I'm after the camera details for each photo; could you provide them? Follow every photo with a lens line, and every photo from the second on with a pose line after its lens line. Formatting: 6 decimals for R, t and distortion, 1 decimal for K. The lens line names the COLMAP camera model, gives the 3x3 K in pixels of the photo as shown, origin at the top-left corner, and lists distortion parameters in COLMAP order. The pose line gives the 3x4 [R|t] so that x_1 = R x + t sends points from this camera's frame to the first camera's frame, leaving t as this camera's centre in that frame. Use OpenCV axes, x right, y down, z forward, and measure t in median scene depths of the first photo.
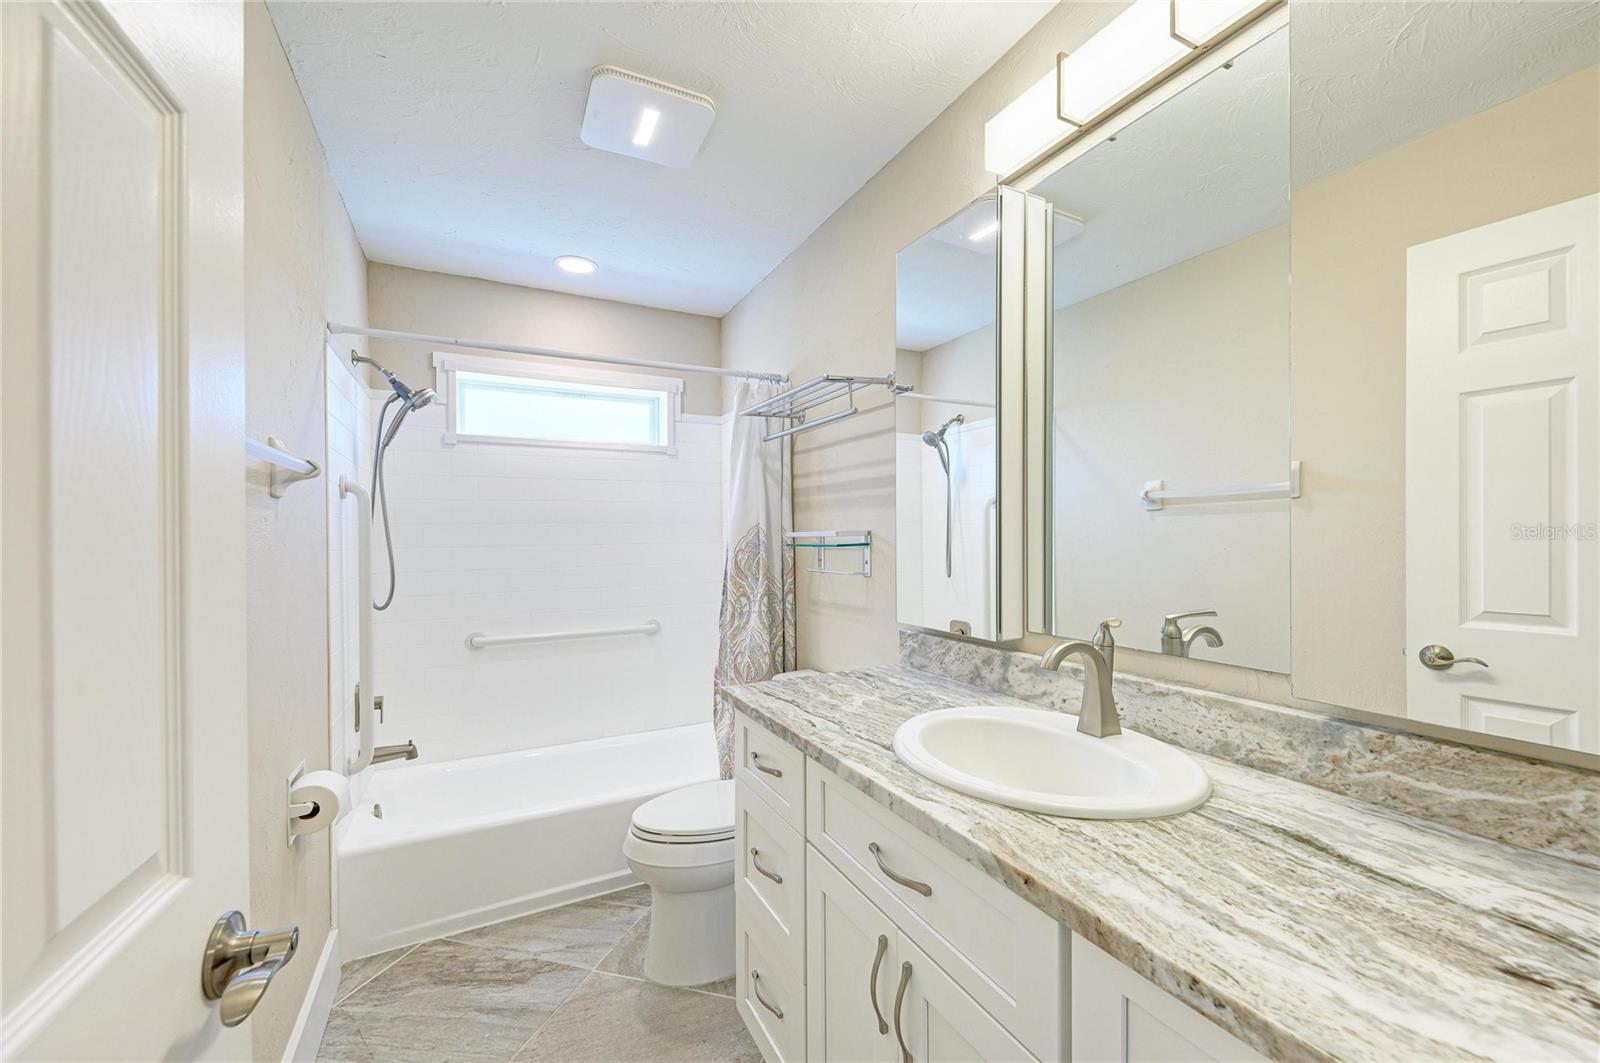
lens RADIAL K [[634.7, 0, 810.1], [0, 634.7, 541.8], [0, 0, 1]] dist [0.013287, -0.006639]
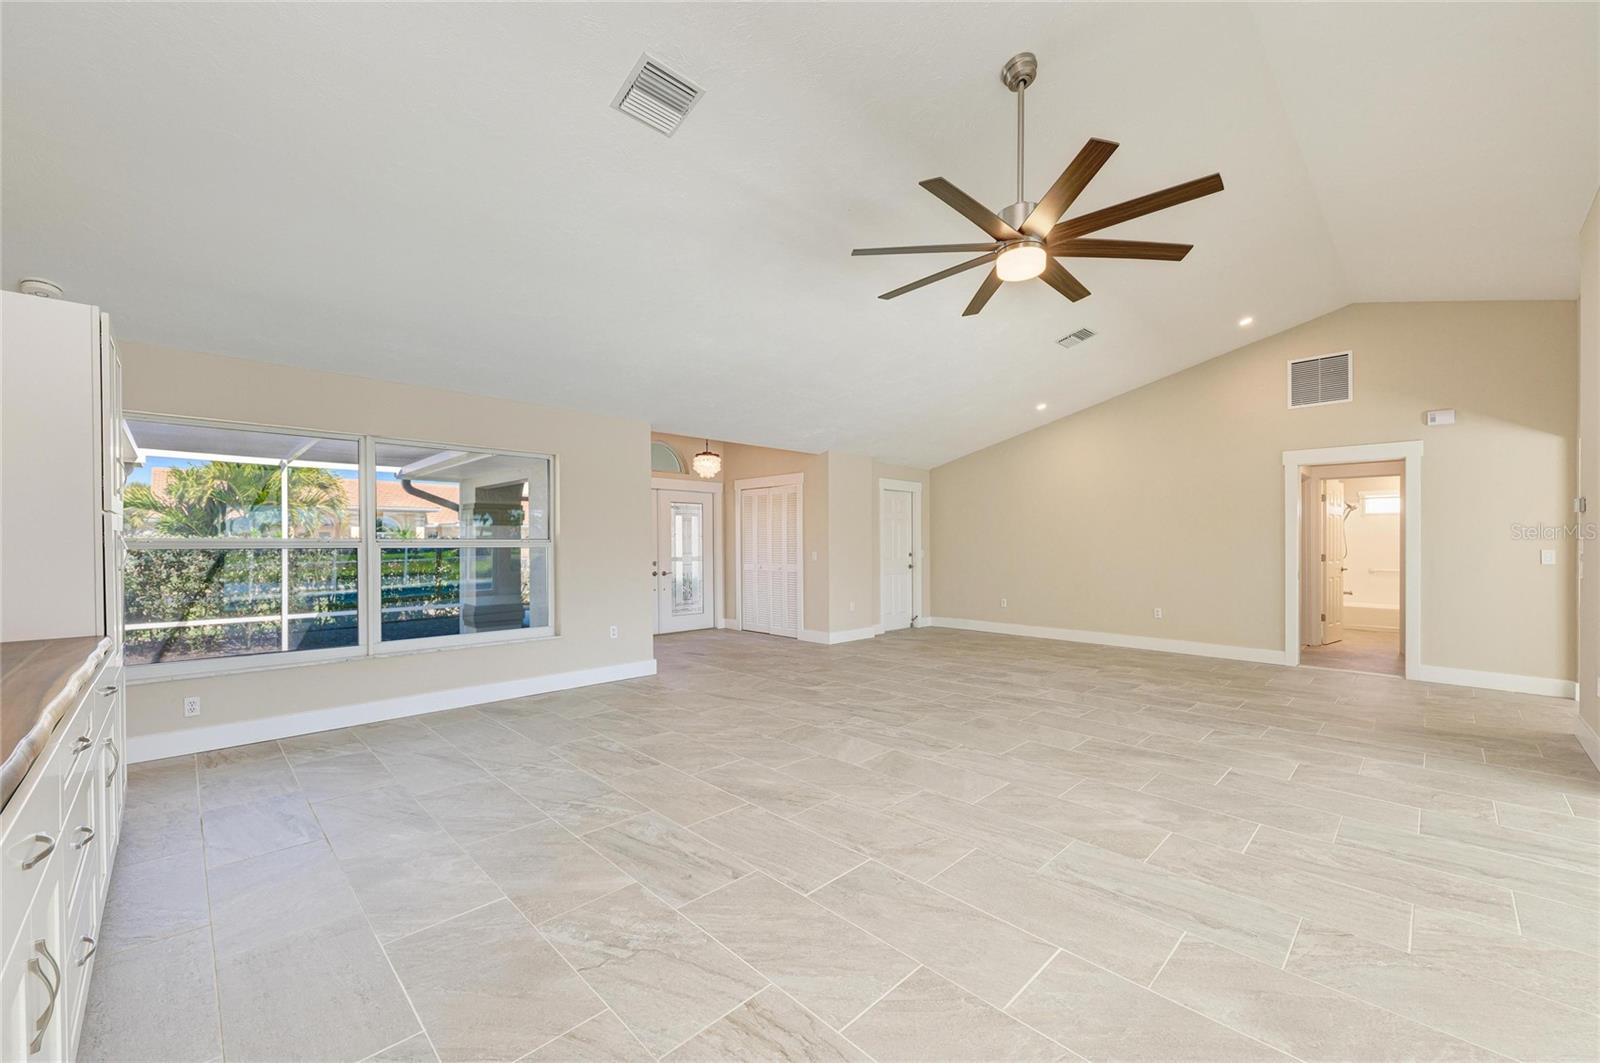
lens RADIAL K [[634.7, 0, 810.1], [0, 634.7, 541.8], [0, 0, 1]] dist [0.013287, -0.006639]
pose [[0.307389, 0.002500, -0.951581, 2.270691], [-0.004102, 0.999991, 0.001301, 0.000722], [0.951575, 0.003504, 0.307396, -3.672232]]
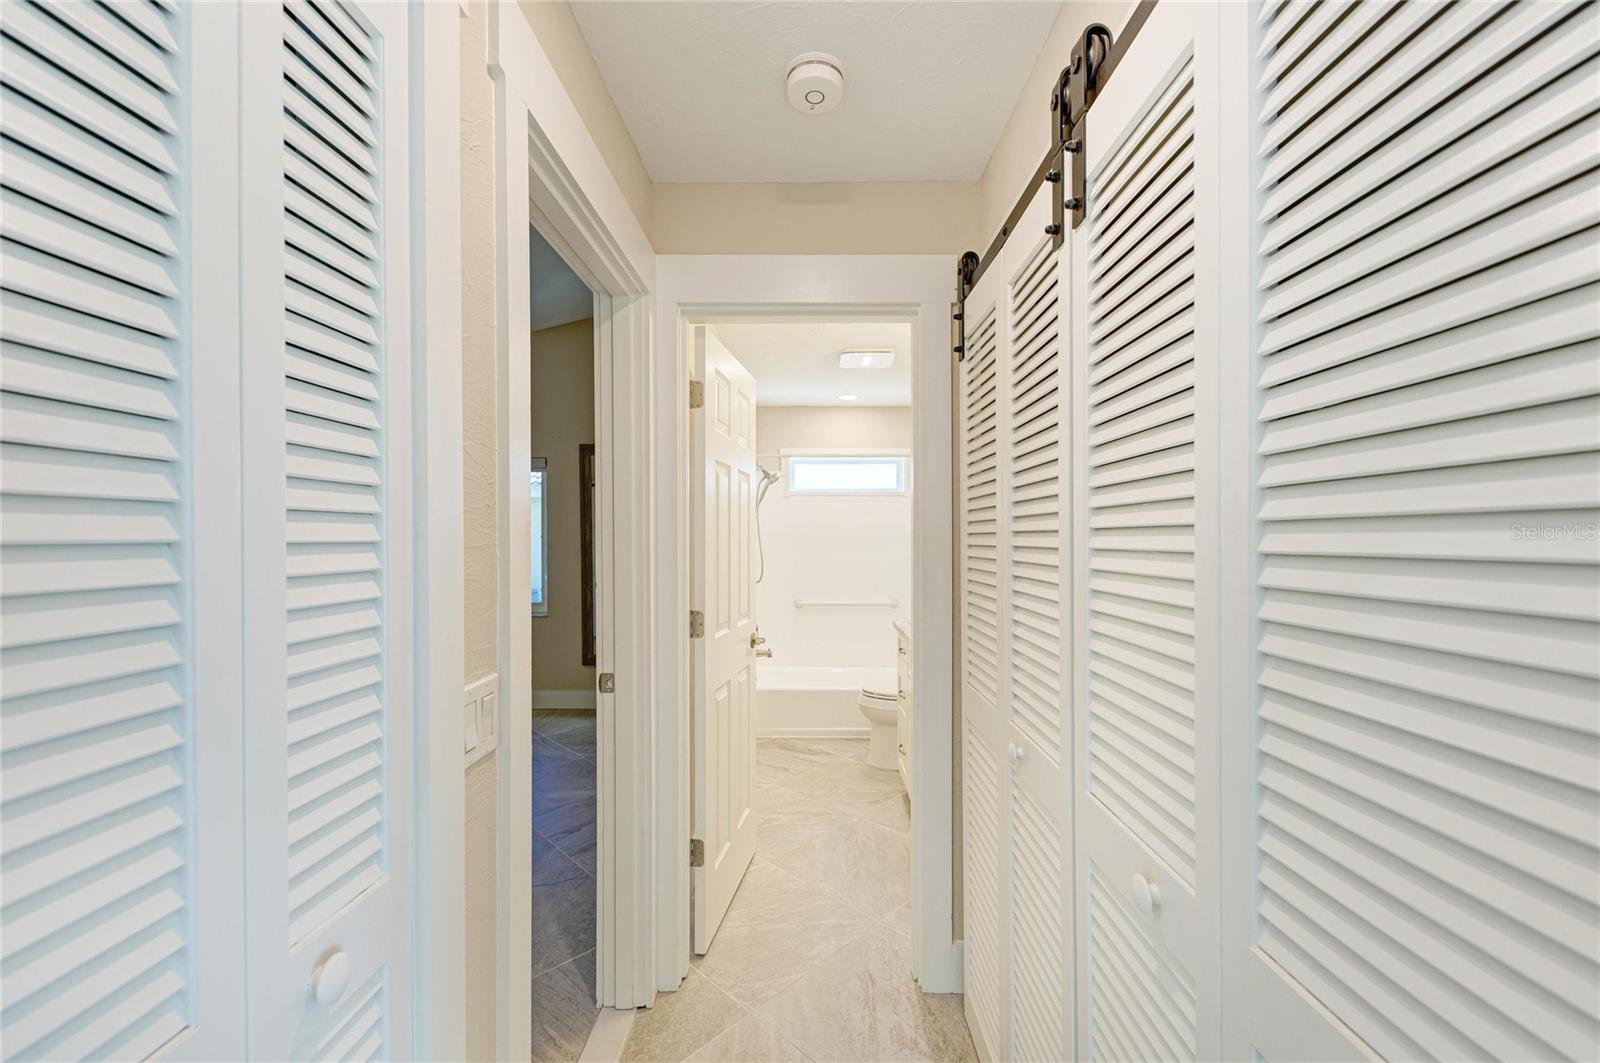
lens RADIAL K [[642.0, 0, 804.1], [0, 642.0, 547.2], [0, 0, 1]] dist [0.007991, -0.000083]
pose [[0.880581, 0.011918, -0.473746, 0.436320], [-0.005798, 0.999880, 0.014378, -0.041140], [0.473860, -0.009914, 0.880544, -0.748151]]
